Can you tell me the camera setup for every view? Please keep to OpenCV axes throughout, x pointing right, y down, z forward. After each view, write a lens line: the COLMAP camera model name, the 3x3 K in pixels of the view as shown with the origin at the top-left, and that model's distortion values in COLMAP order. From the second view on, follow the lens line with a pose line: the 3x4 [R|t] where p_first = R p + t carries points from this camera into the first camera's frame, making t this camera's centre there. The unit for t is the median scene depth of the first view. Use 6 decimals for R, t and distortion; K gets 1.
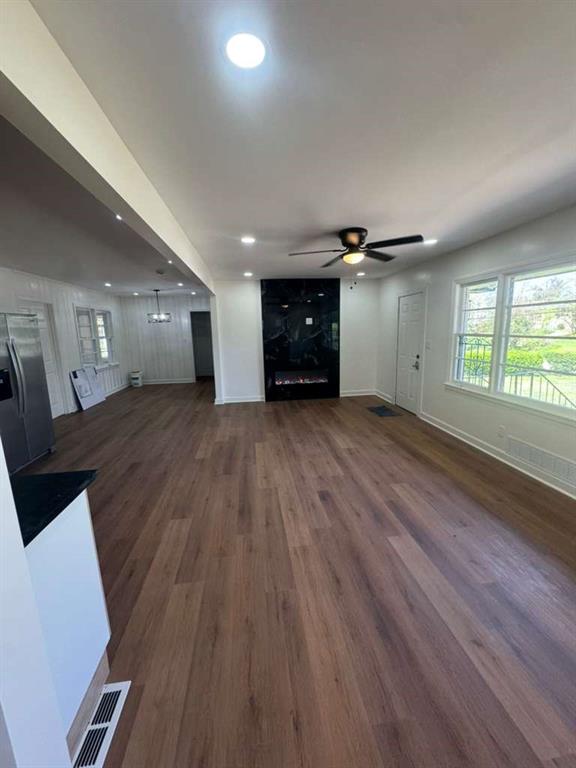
lens RADIAL K [[309.0, 0, 288.0], [0, 309.0, 384.0], [0, 0, 1]] dist [-0.008216, 0.000073]
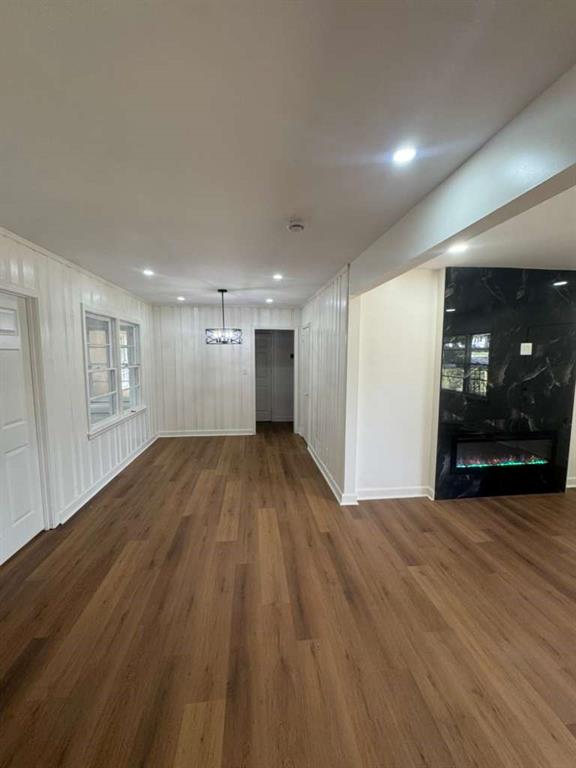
lens RADIAL K [[309.0, 0, 288.0], [0, 309.0, 384.0], [0, 0, 1]] dist [-0.008216, 0.000073]
pose [[0.999564, 0.027427, -0.010948, -0.291917], [-0.028211, 0.996450, -0.079324, -0.081171], [0.008734, 0.079598, 0.996789, 0.425972]]
